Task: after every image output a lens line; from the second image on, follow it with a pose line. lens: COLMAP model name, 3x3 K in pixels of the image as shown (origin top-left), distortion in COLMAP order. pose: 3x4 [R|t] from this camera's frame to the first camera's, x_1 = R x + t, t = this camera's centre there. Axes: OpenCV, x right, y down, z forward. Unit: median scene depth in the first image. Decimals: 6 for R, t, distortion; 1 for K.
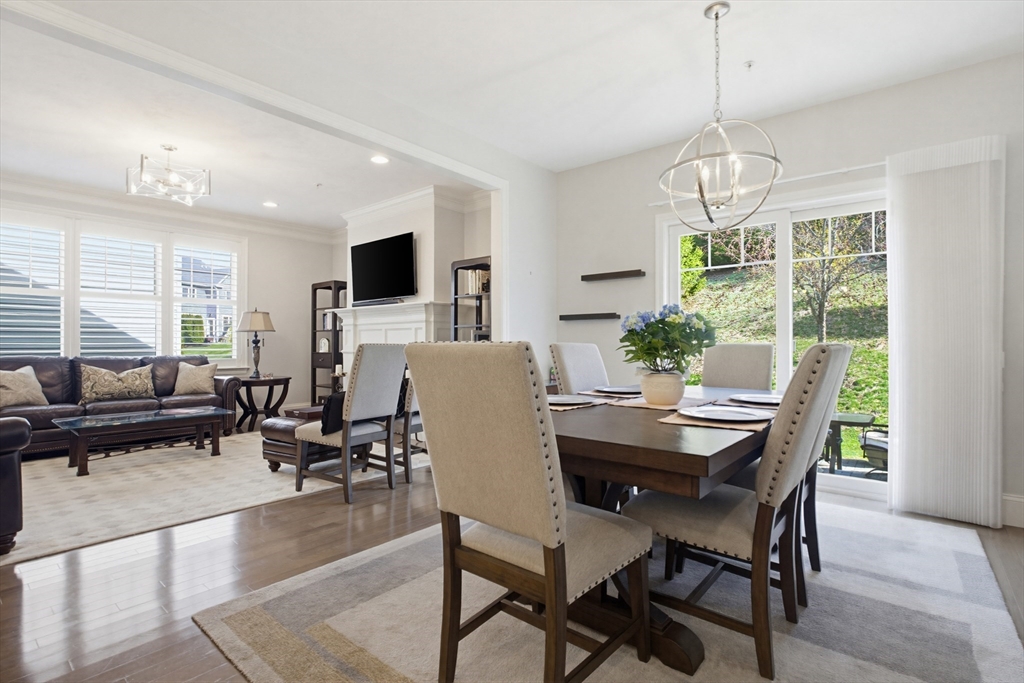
lens RADIAL K [[500.4, 0, 531.8], [0, 500.4, 344.2], [0, 0, 1]] dist [-0.013274, 0.001062]
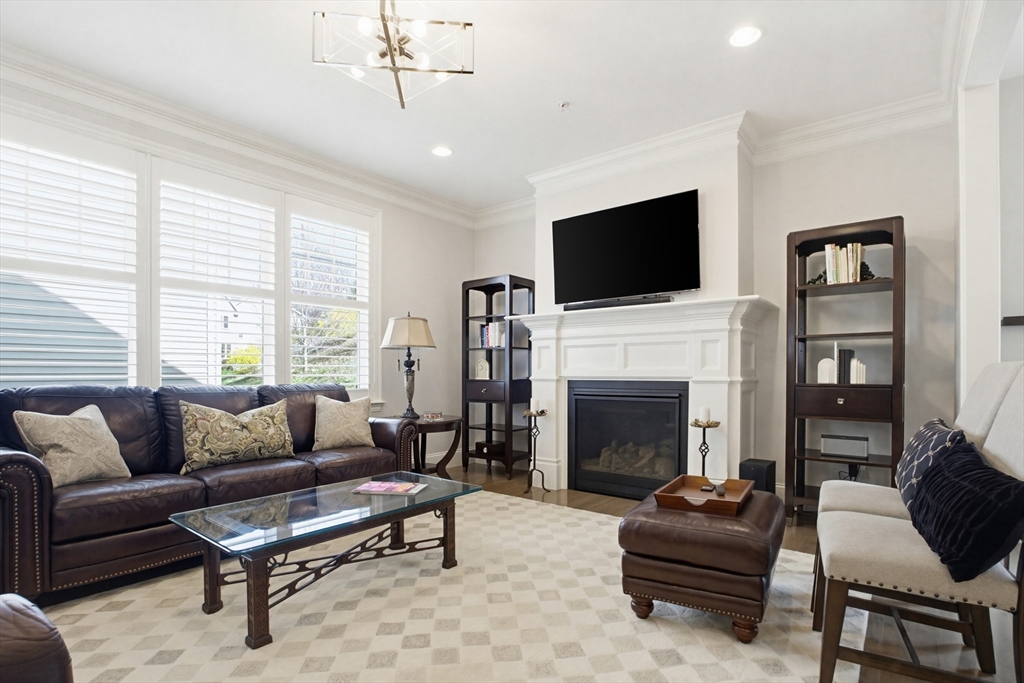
lens RADIAL K [[508.3, 0, 529.6], [0, 508.3, 373.3], [0, 0, 1]] dist [-0.004191, -0.000631]
pose [[0.999357, 0.000285, 0.035861, -0.499041], [-0.000378, 0.999997, 0.002570, 0.007273], [-0.035860, -0.002582, 0.999353, 0.382921]]
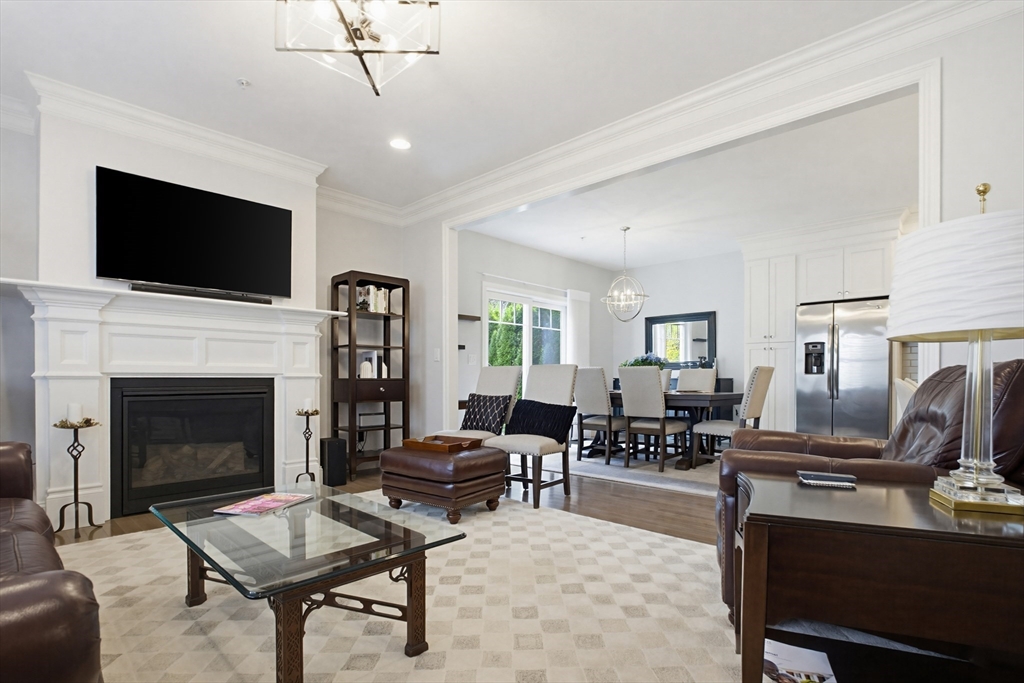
lens RADIAL K [[502.2, 0, 511.9], [0, 502.2, 379.0], [0, 0, 1]] dist [-0.002994, -0.000052]
pose [[0.075455, -0.001227, 0.997148, -0.993566], [0.003228, 0.999994, 0.000987, 0.022853], [-0.997144, 0.003145, 0.075458, 0.656533]]
